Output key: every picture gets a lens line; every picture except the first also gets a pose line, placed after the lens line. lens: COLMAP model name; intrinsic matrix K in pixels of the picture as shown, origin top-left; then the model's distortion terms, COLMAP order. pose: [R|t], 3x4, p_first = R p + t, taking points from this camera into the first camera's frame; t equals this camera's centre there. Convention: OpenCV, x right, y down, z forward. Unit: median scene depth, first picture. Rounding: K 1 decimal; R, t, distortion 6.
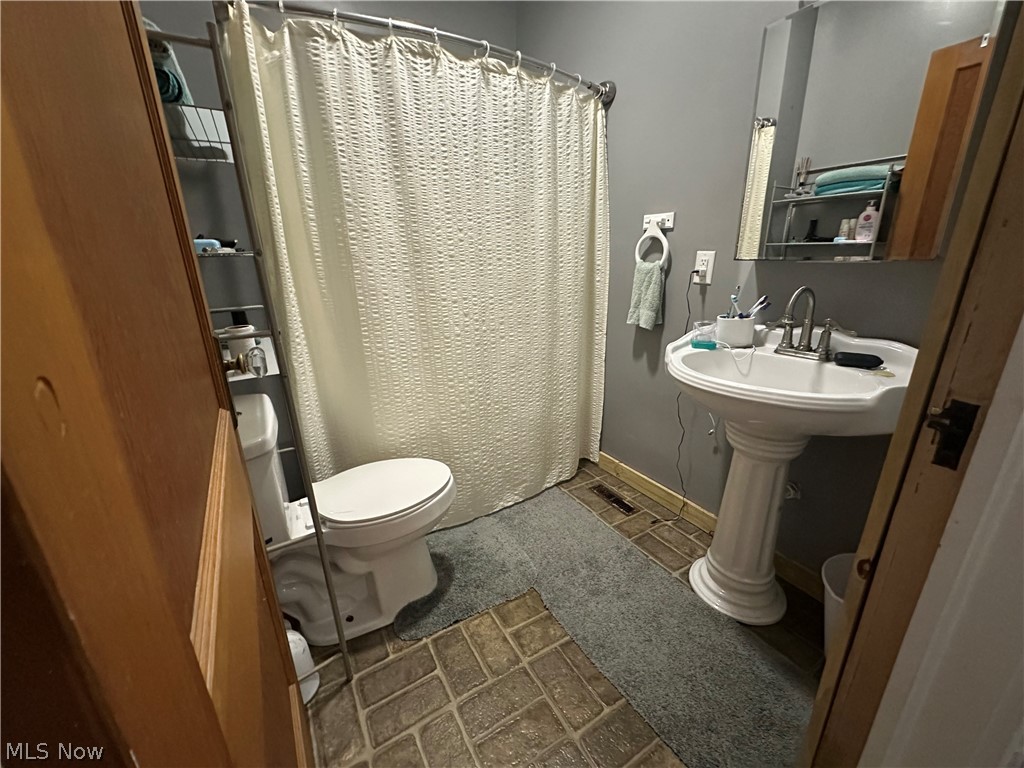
lens RADIAL K [[415.9, 0, 511.3], [0, 415.9, 384.3], [0, 0, 1]] dist [-0.004735, -0.000157]
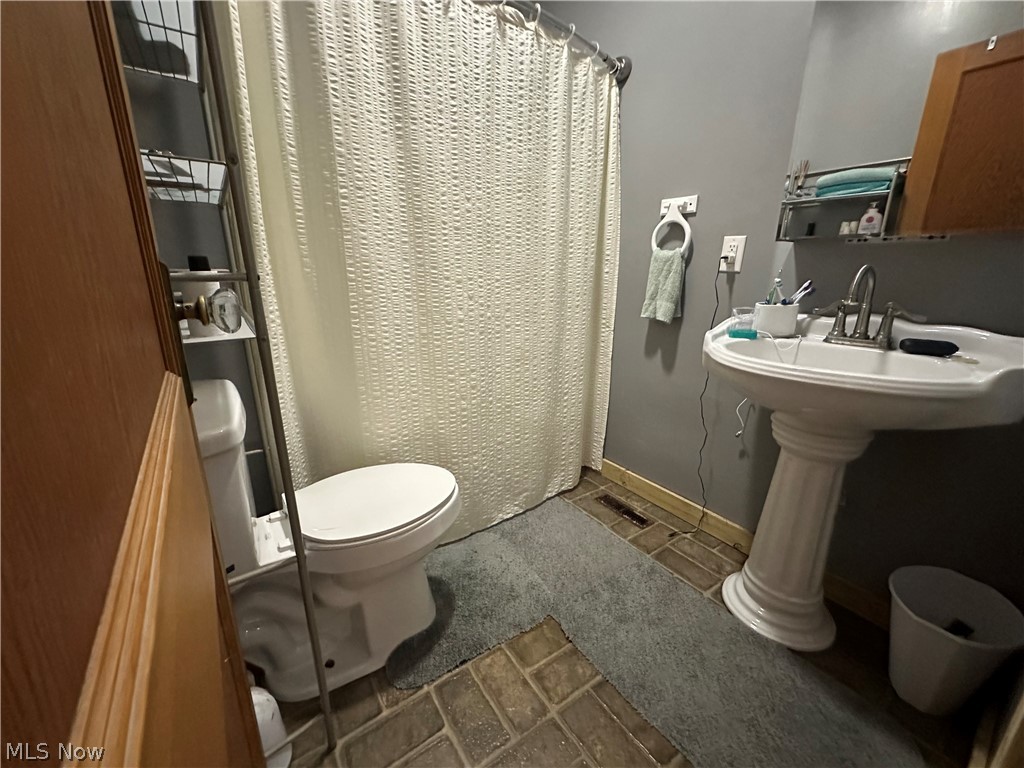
lens RADIAL K [[415.9, 0, 511.9], [0, 415.9, 383.2], [0, 0, 1]] dist [-0.004735, -0.000157]
pose [[0.996712, 0.013216, 0.079944, -0.104727], [-0.010522, 0.999365, -0.034032, 0.047169], [-0.080343, 0.033079, 0.996218, 0.151458]]
